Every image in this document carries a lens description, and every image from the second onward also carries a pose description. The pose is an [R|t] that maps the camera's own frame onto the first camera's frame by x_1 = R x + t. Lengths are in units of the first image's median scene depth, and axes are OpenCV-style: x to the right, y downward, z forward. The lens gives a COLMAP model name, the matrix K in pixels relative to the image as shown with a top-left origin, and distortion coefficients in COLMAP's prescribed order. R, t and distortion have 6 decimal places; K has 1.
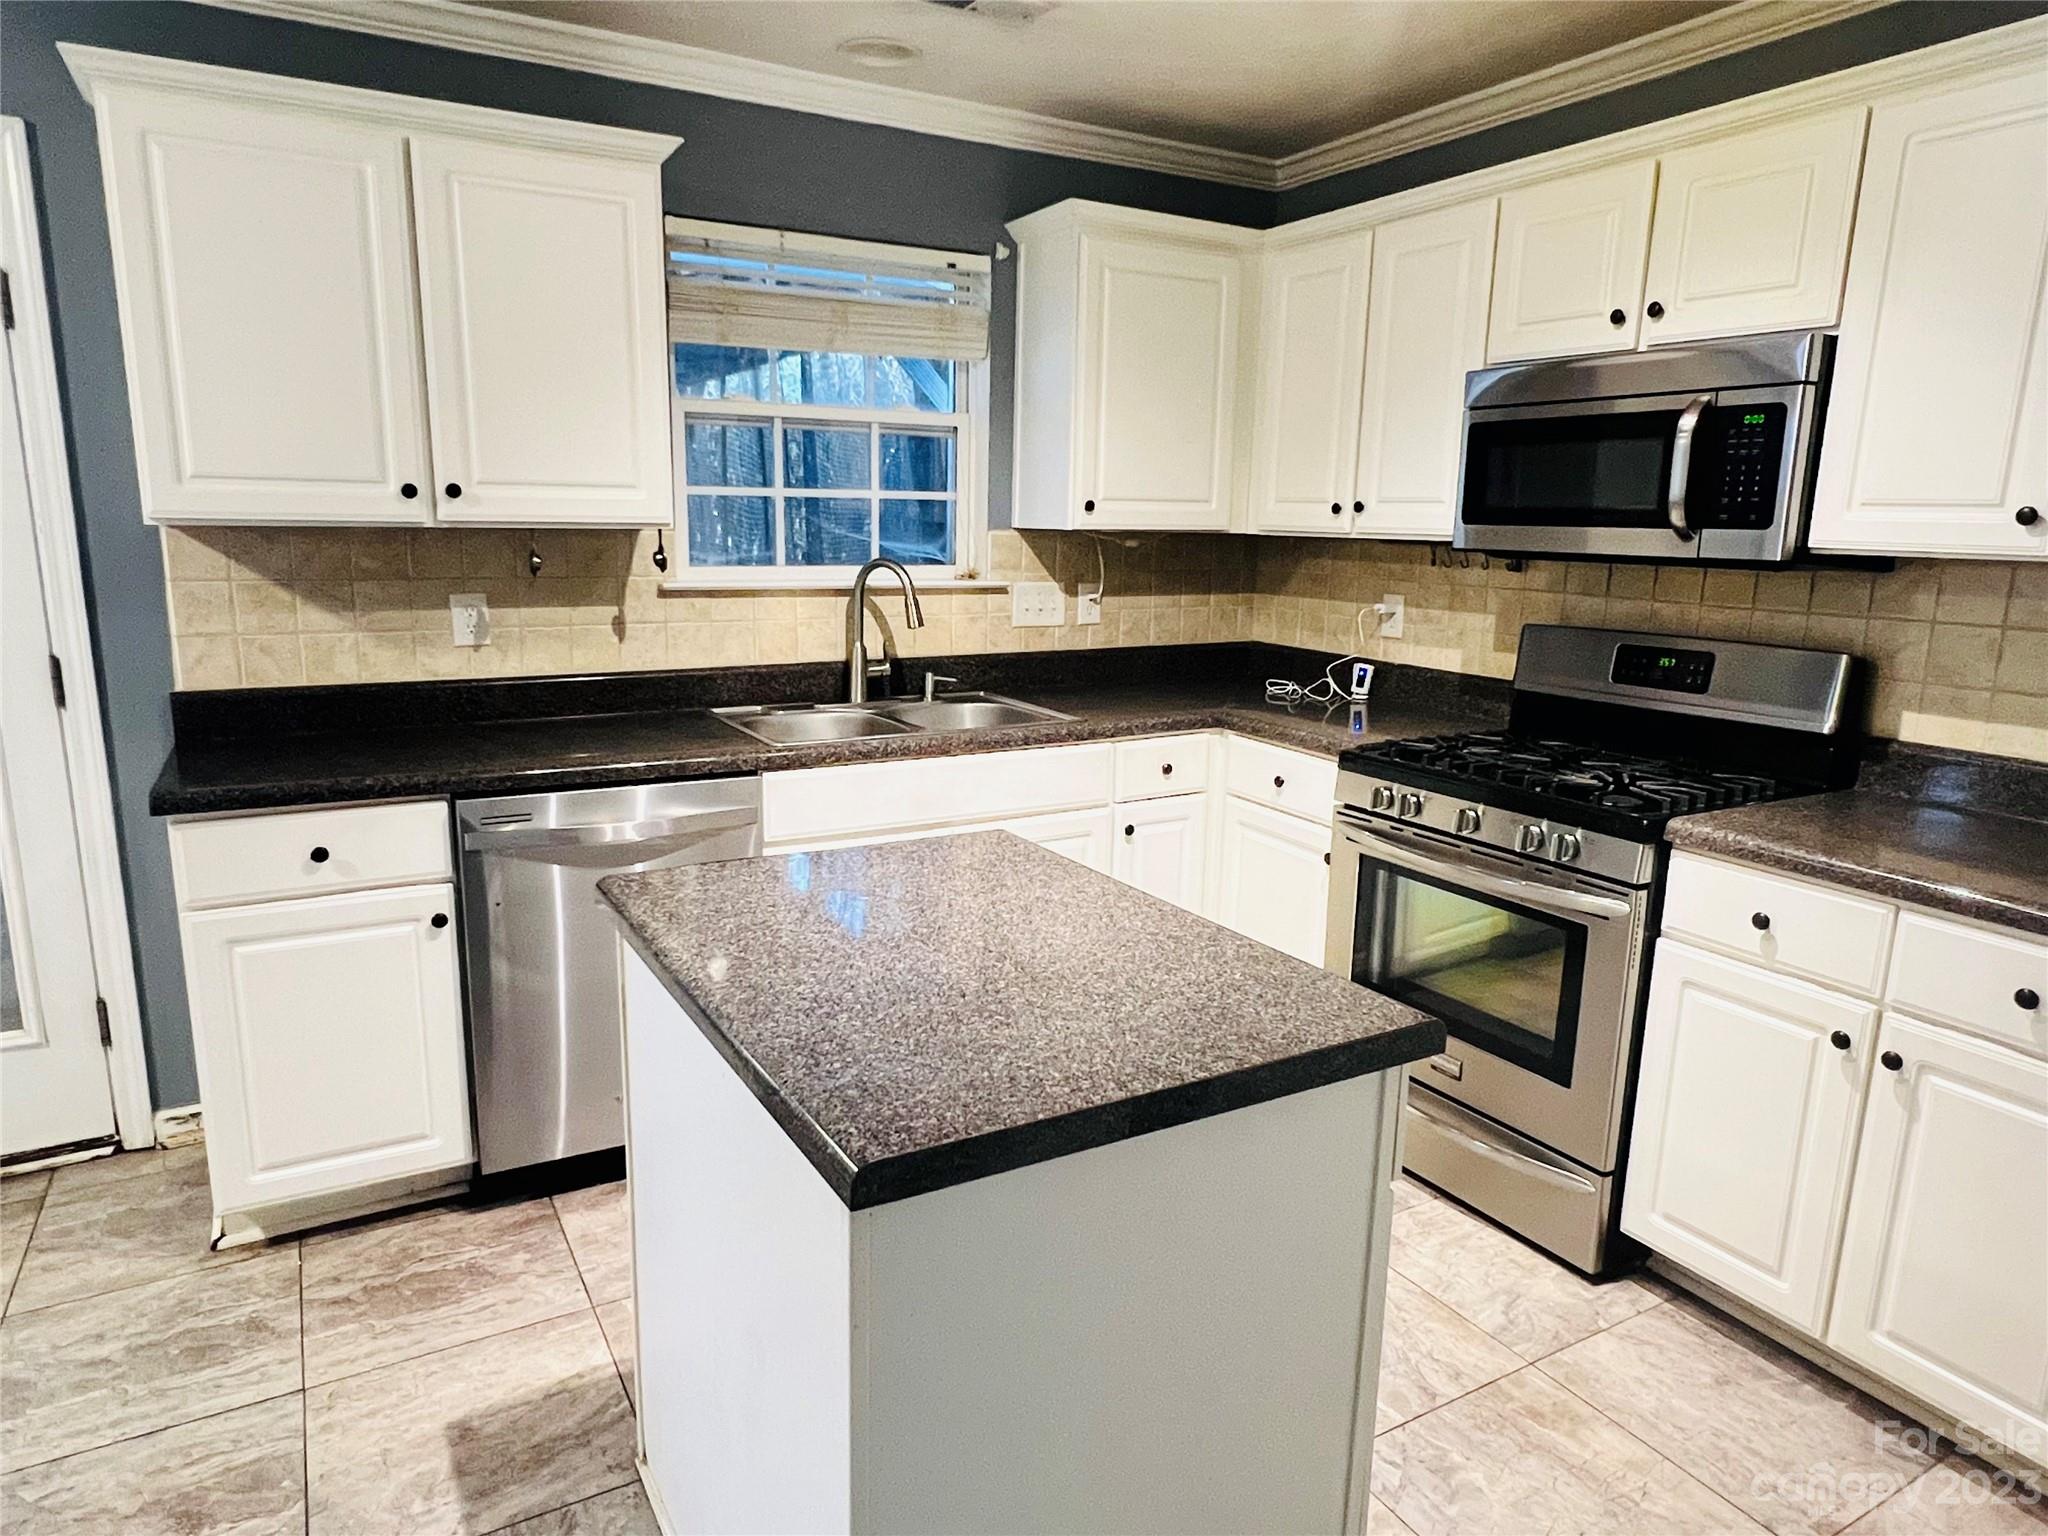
lens RADIAL K [[1264.7, 0, 1016.4], [0, 1264.7, 774.0], [0, 0, 1]] dist [0.002384, 0.001285]
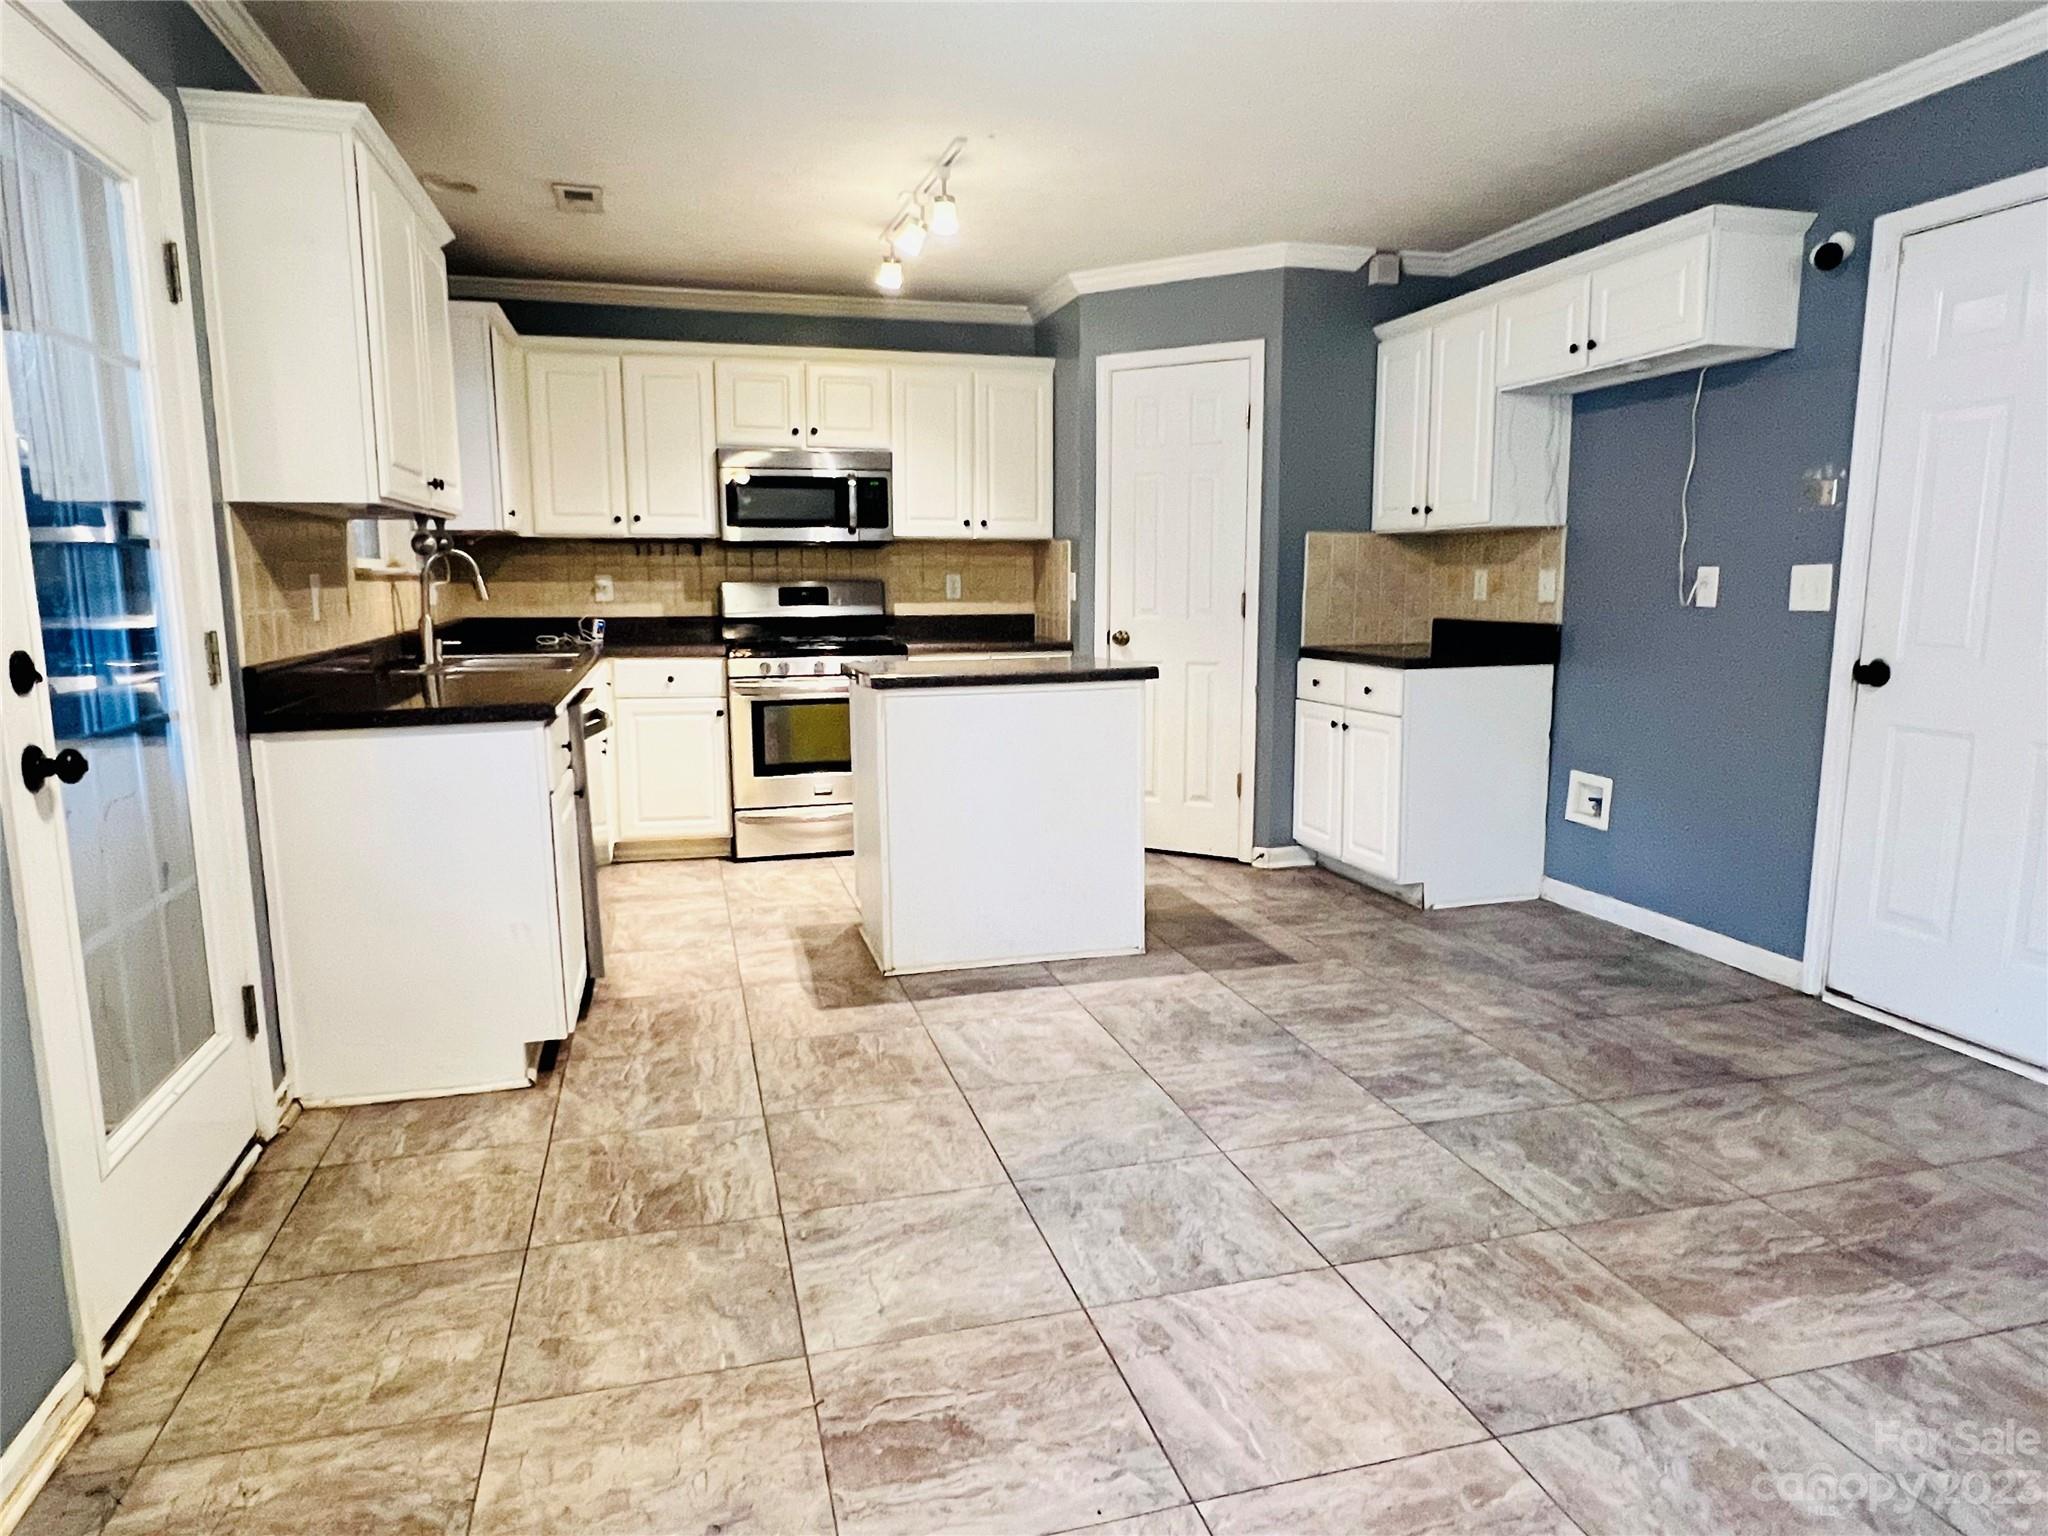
lens RADIAL K [[1264.7, 0, 1021.9], [0, 1264.7, 767.3], [0, 0, 1]] dist [0.002384, 0.001285]
pose [[0.237277, -0.164746, 0.957371, -1.690443], [0.205206, 0.971777, 0.116366, 0.025795], [-0.949521, 0.168847, 0.264387, 0.166919]]
